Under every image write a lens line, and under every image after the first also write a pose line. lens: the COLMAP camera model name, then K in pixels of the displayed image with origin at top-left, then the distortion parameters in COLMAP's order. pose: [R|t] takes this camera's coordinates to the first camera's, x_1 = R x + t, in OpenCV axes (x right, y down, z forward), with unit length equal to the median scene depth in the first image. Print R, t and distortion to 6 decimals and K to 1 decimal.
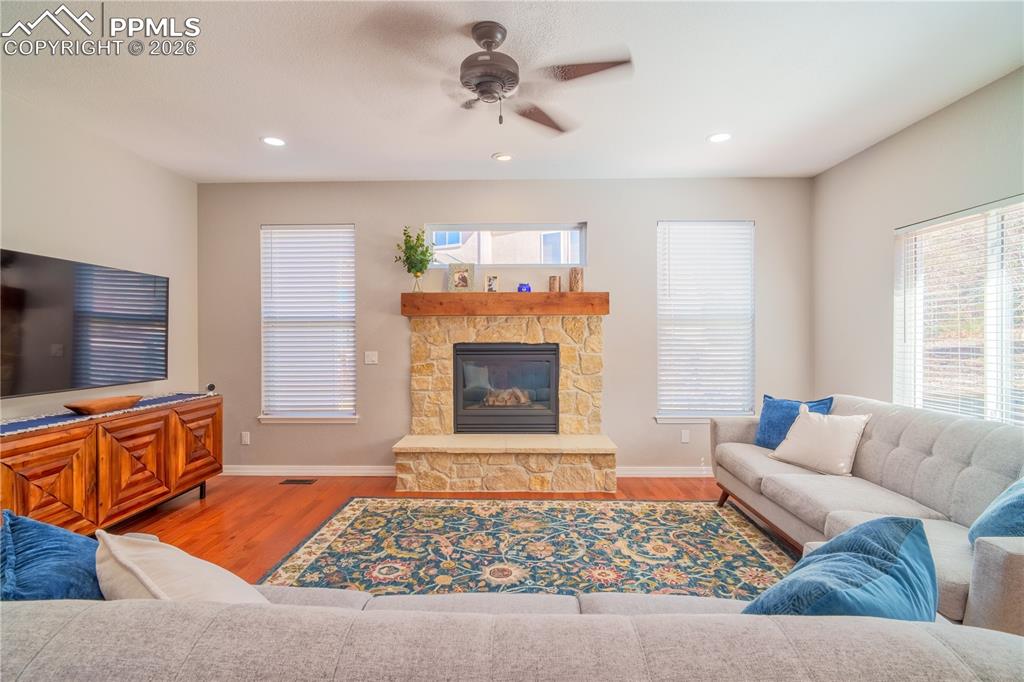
lens RADIAL K [[483.3, 0, 507.1], [0, 483.3, 340.6], [0, 0, 1]] dist [-0.014892, 0.000755]
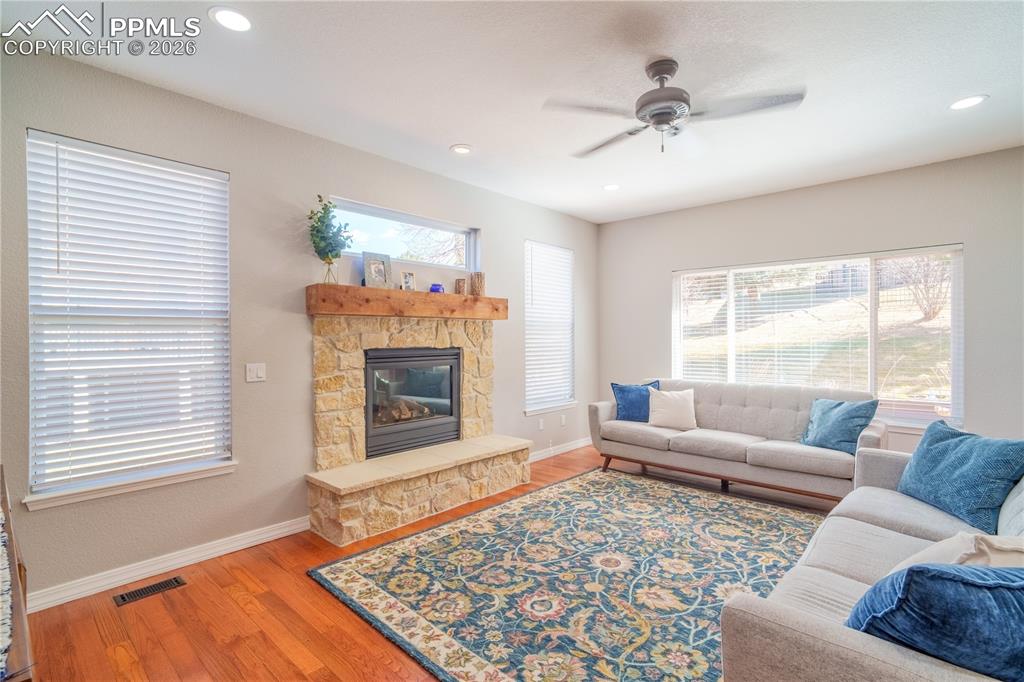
lens RADIAL K [[479.9, 0, 530.2], [0, 479.9, 340.6], [0, 0, 1]] dist [-0.014808, 0.000137]
pose [[0.650982, -0.005634, 0.759072, -0.603366], [0.009215, 0.999957, -0.000480, -0.006925], [-0.759037, 0.007307, 0.651006, 0.286101]]
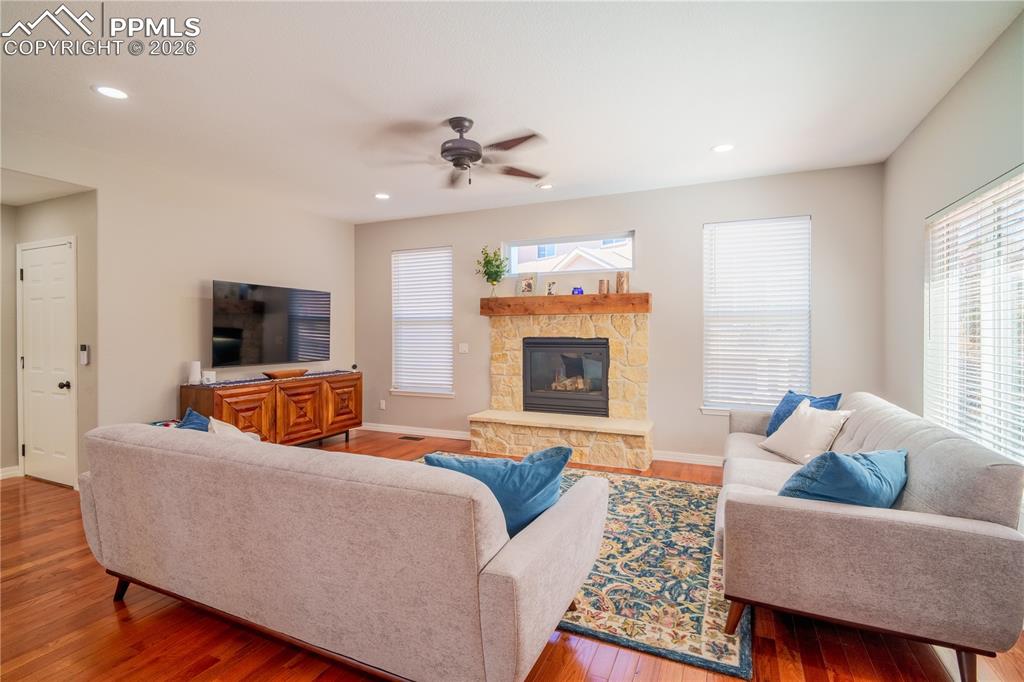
lens RADIAL K [[479.2, 0, 509.8], [0, 479.2, 334.6], [0, 0, 1]] dist [0.000504, 0.000257]
pose [[0.923289, 0.003351, -0.384092, 0.363287], [-0.004306, 0.999989, -0.001626, 0.000179], [0.384083, 0.003155, 0.923293, -0.155929]]
